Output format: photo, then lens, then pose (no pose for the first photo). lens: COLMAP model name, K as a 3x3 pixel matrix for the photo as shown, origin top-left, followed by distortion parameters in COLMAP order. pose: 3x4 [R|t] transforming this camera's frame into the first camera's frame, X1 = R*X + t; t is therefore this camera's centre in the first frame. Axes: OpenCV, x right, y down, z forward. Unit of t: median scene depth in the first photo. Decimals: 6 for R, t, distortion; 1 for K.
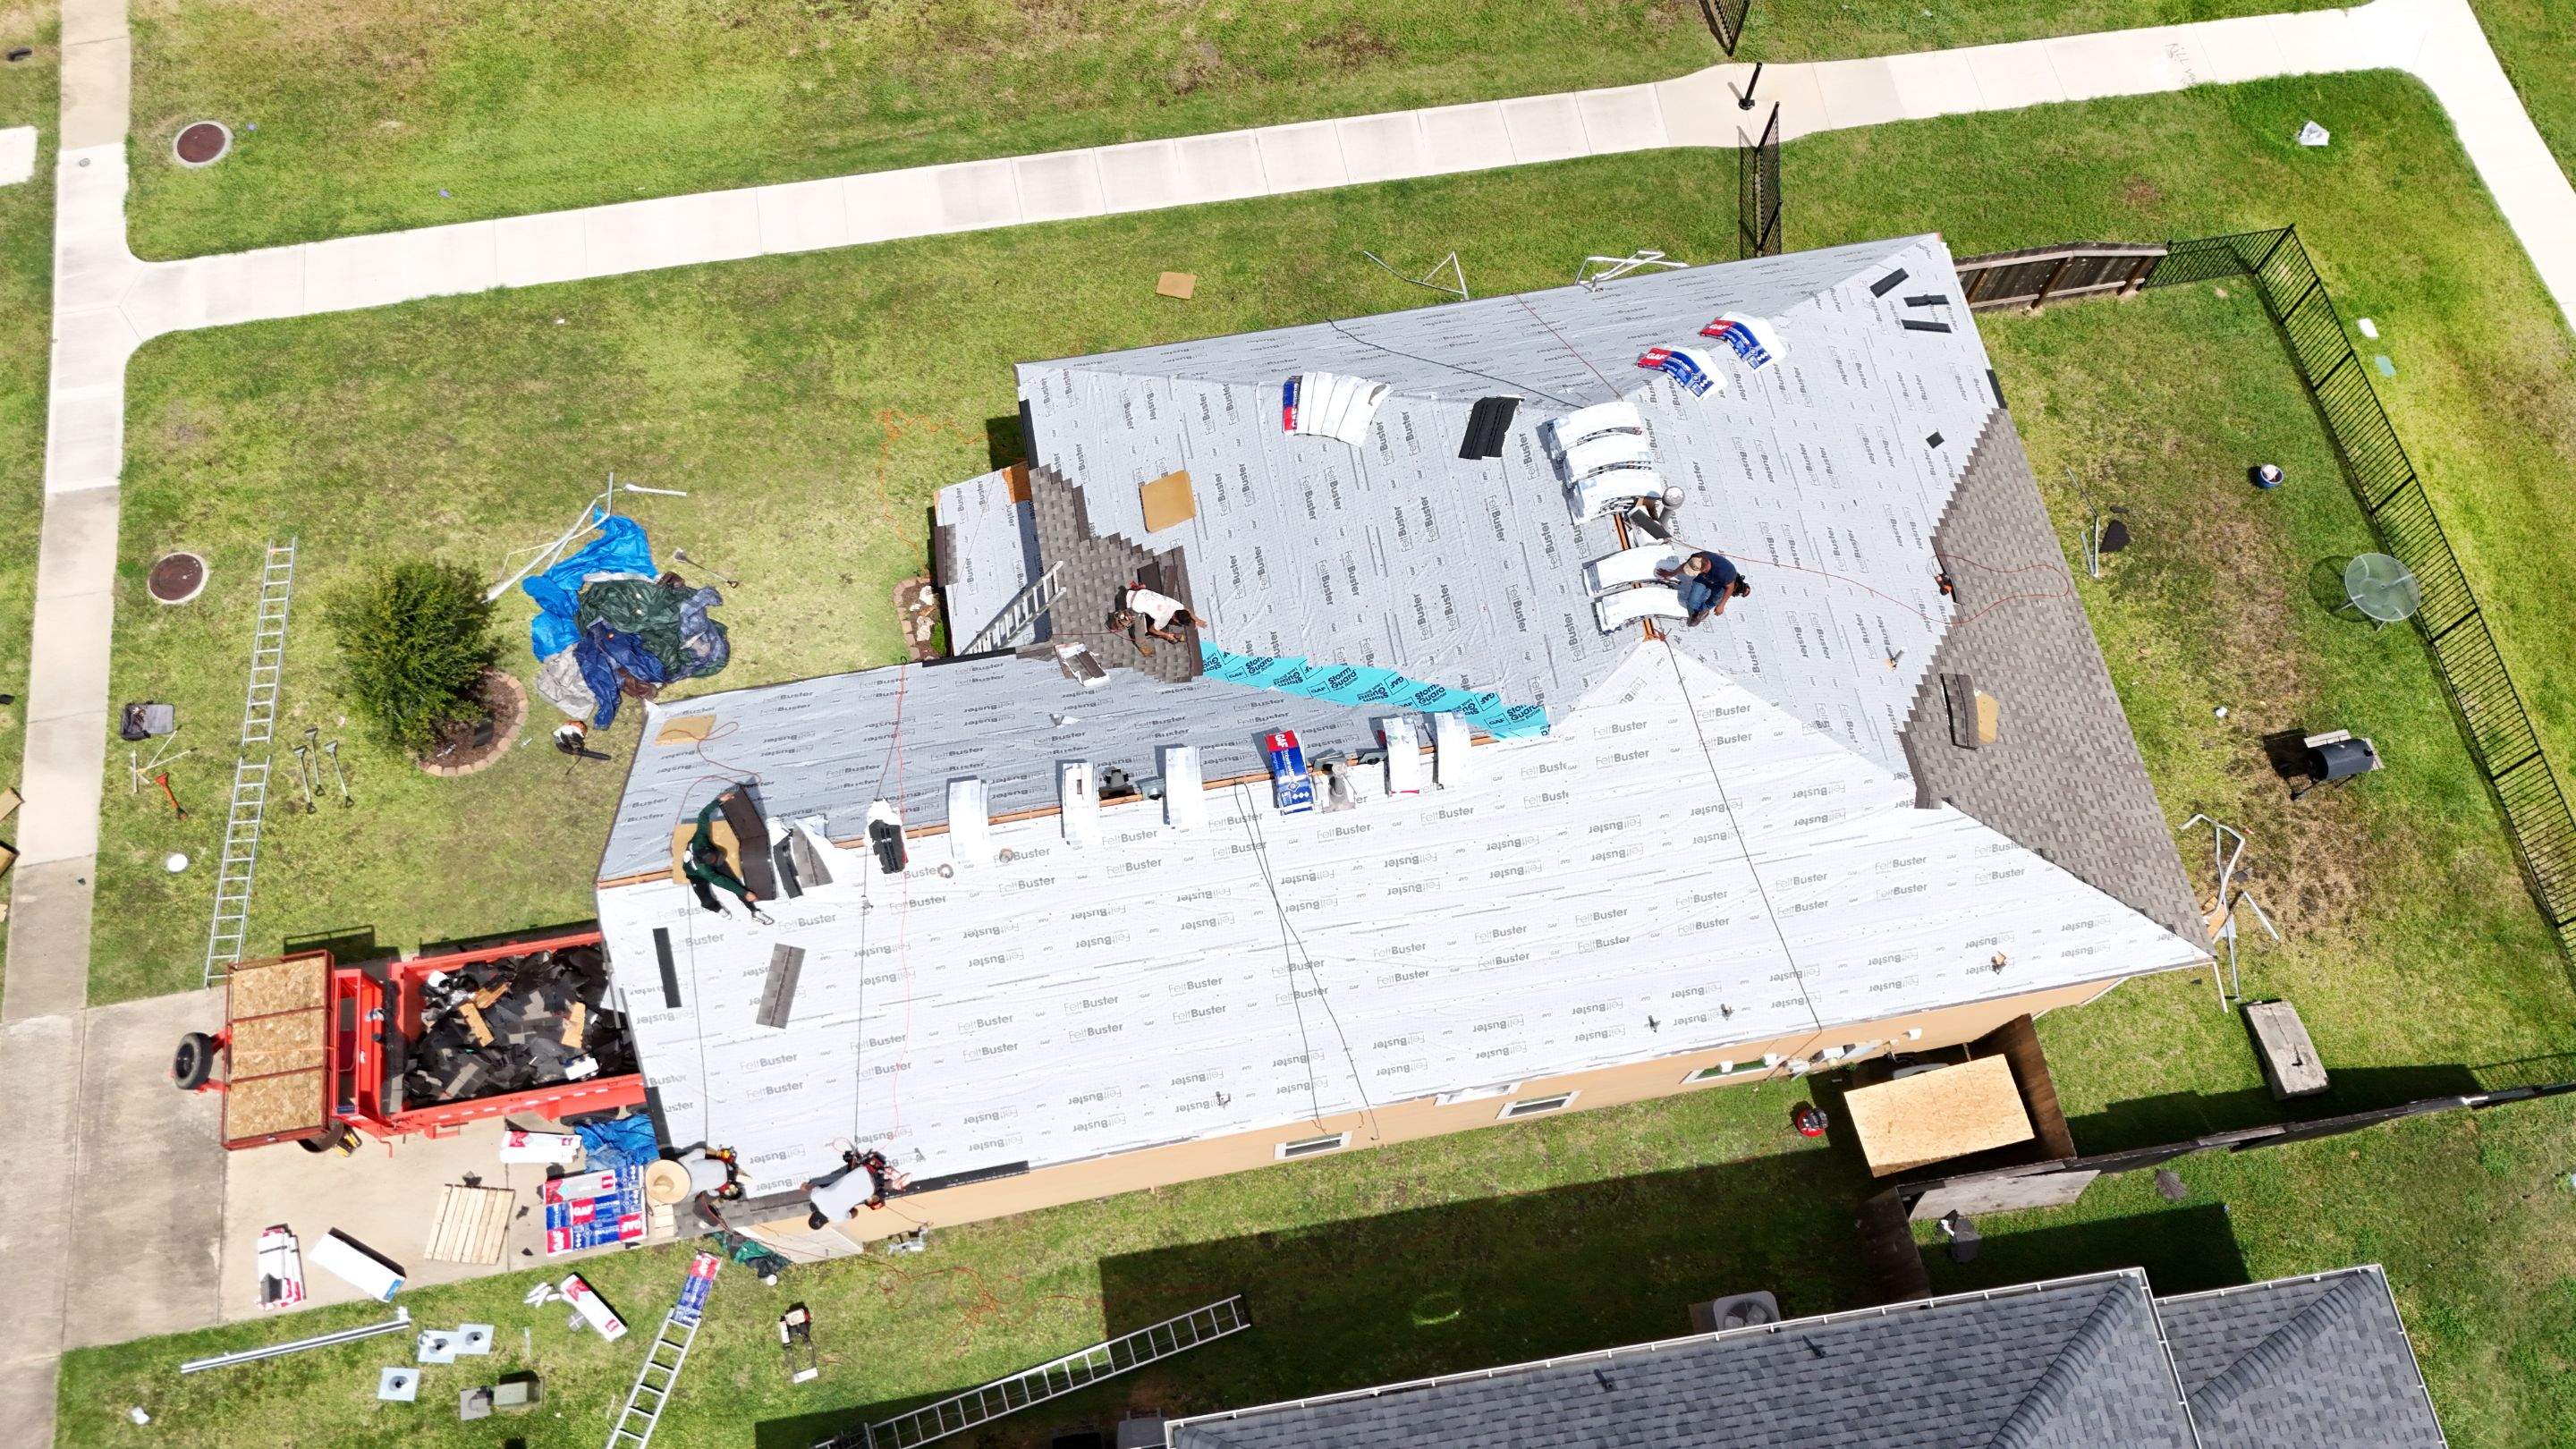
lens RADIAL K [[1896.1, 0, 1285.8], [0, 1896.1, 721.8], [0, 0, 1]] dist [0.082268, -0.084616]
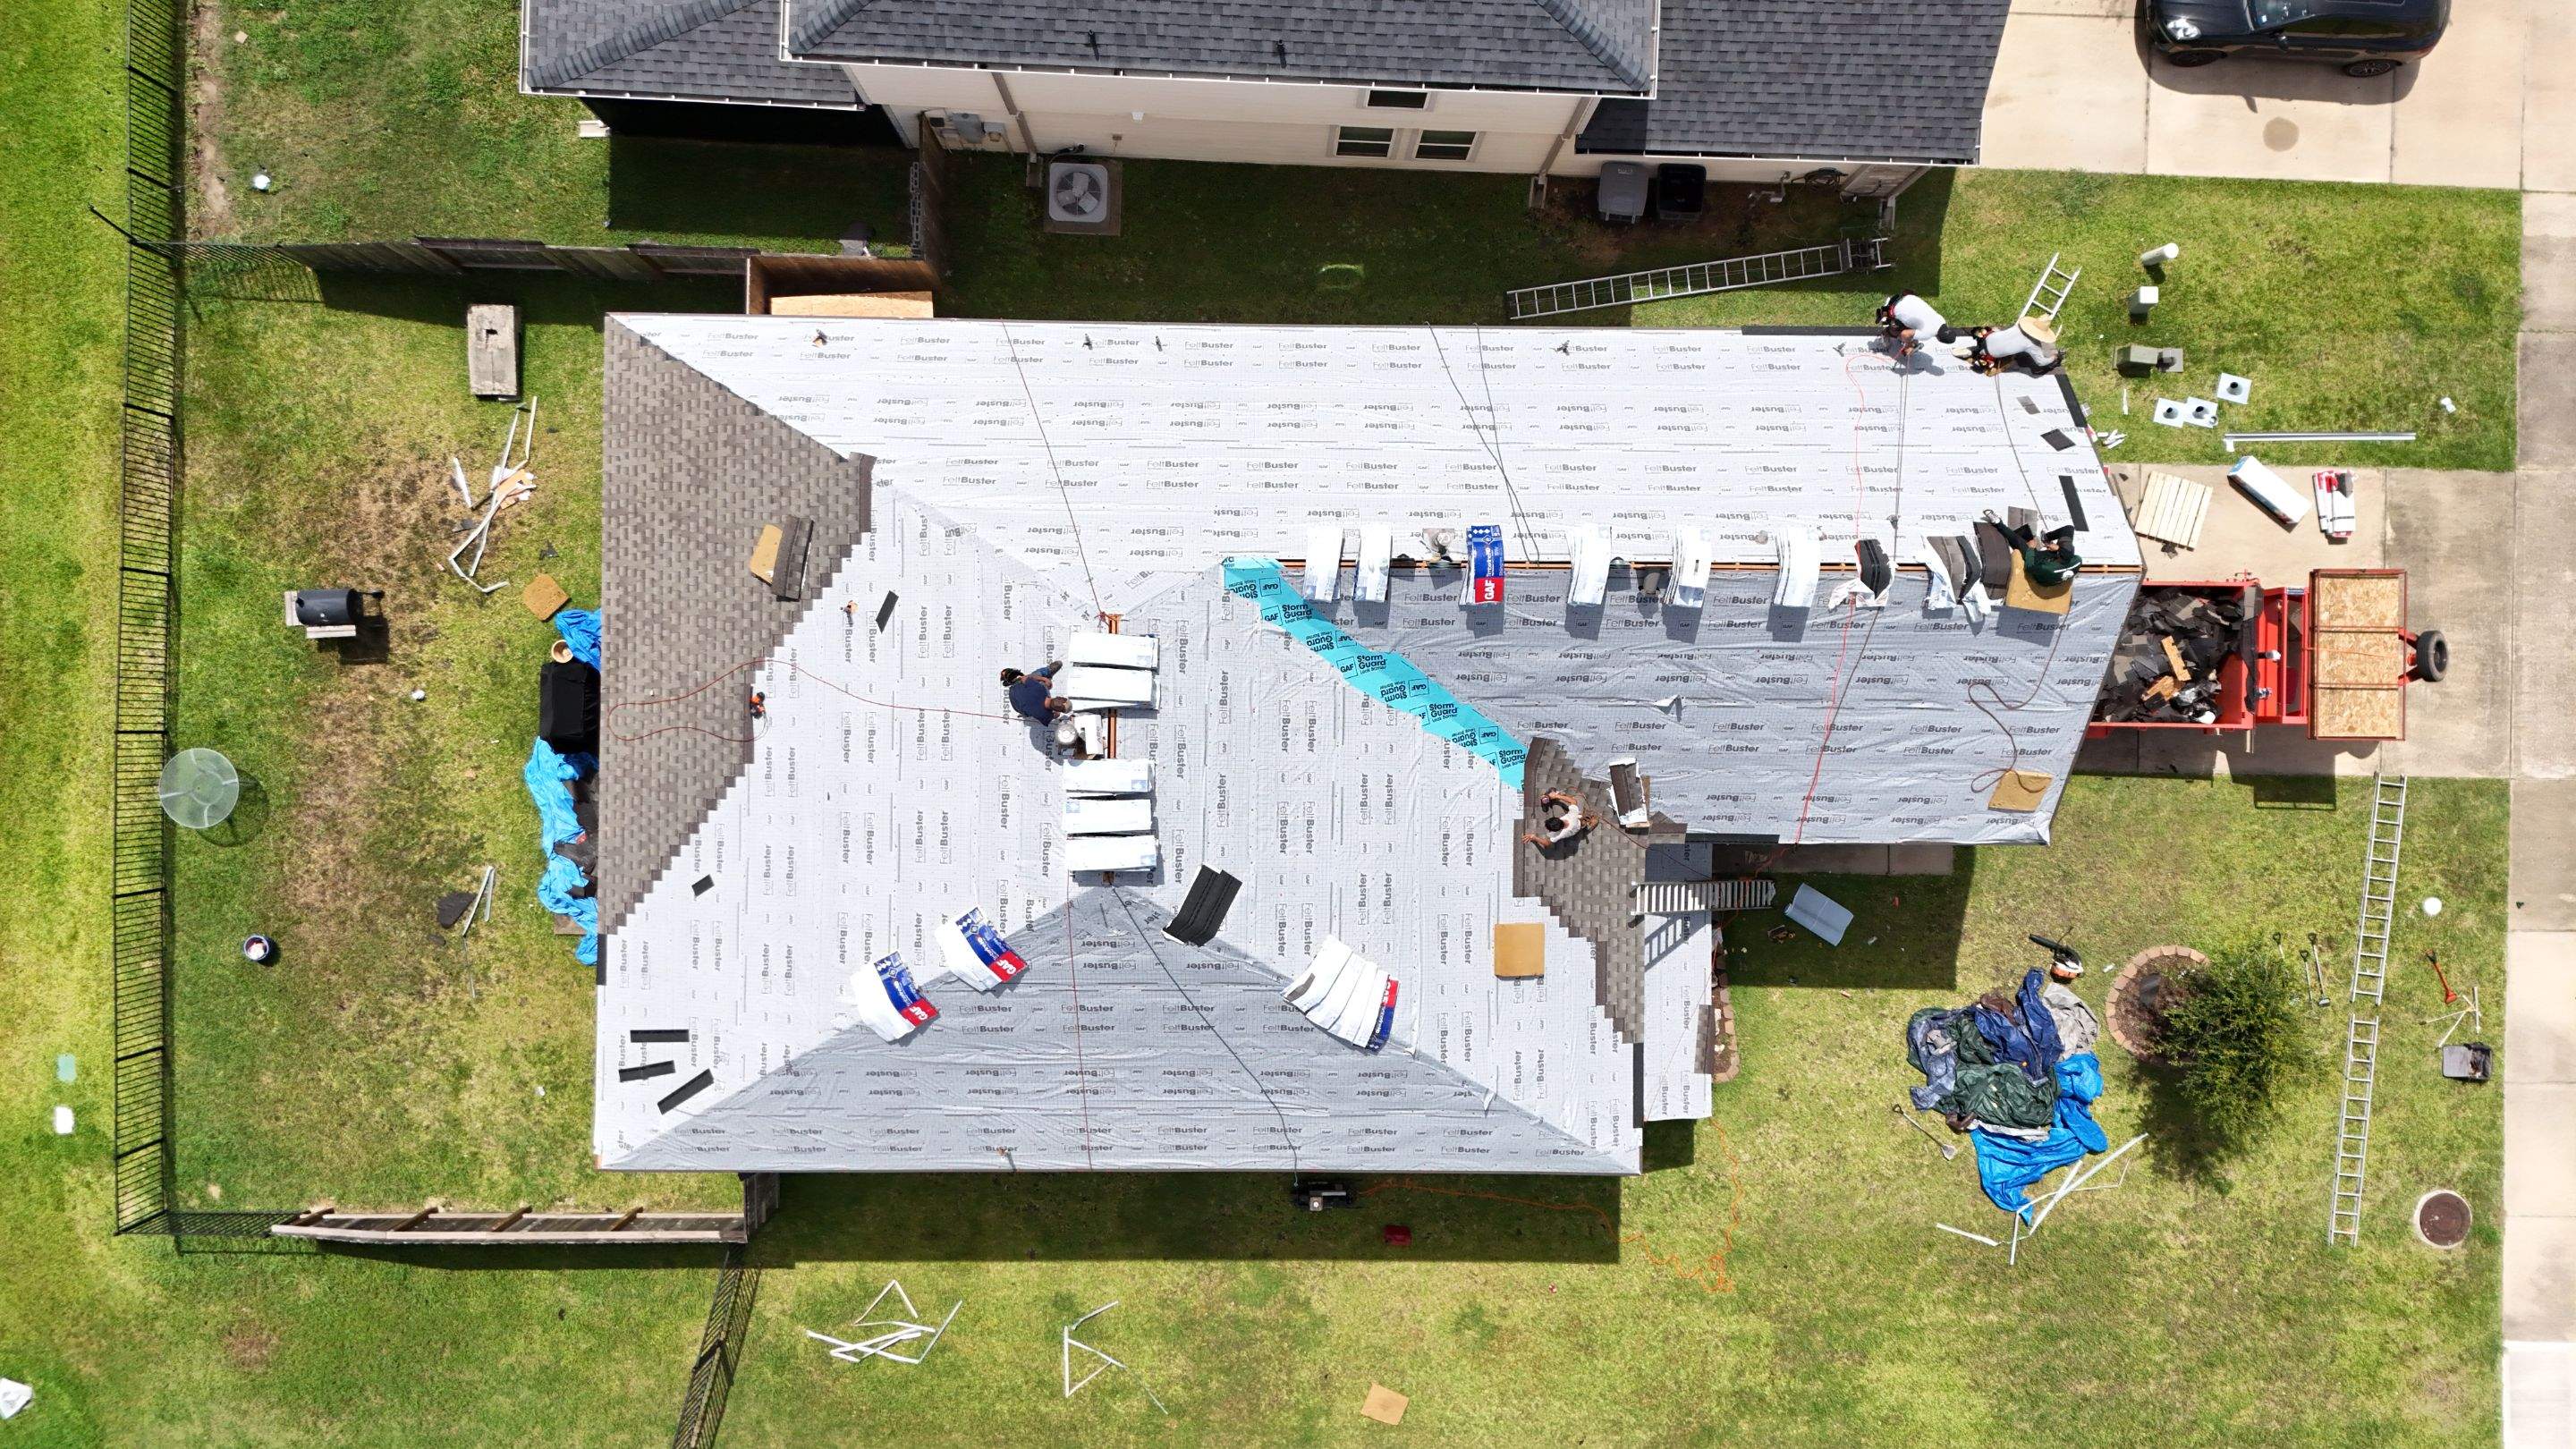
lens RADIAL K [[1896.1, 0, 1285.8], [0, 1896.1, 721.8], [0, 0, 1]] dist [0.082268, -0.084616]
pose [[-0.981112, -0.189191, -0.040326, 0.094988], [0.158158, -0.904566, 0.395913, -0.338943], [-0.111381, 0.382057, 0.917402, 0.067729]]
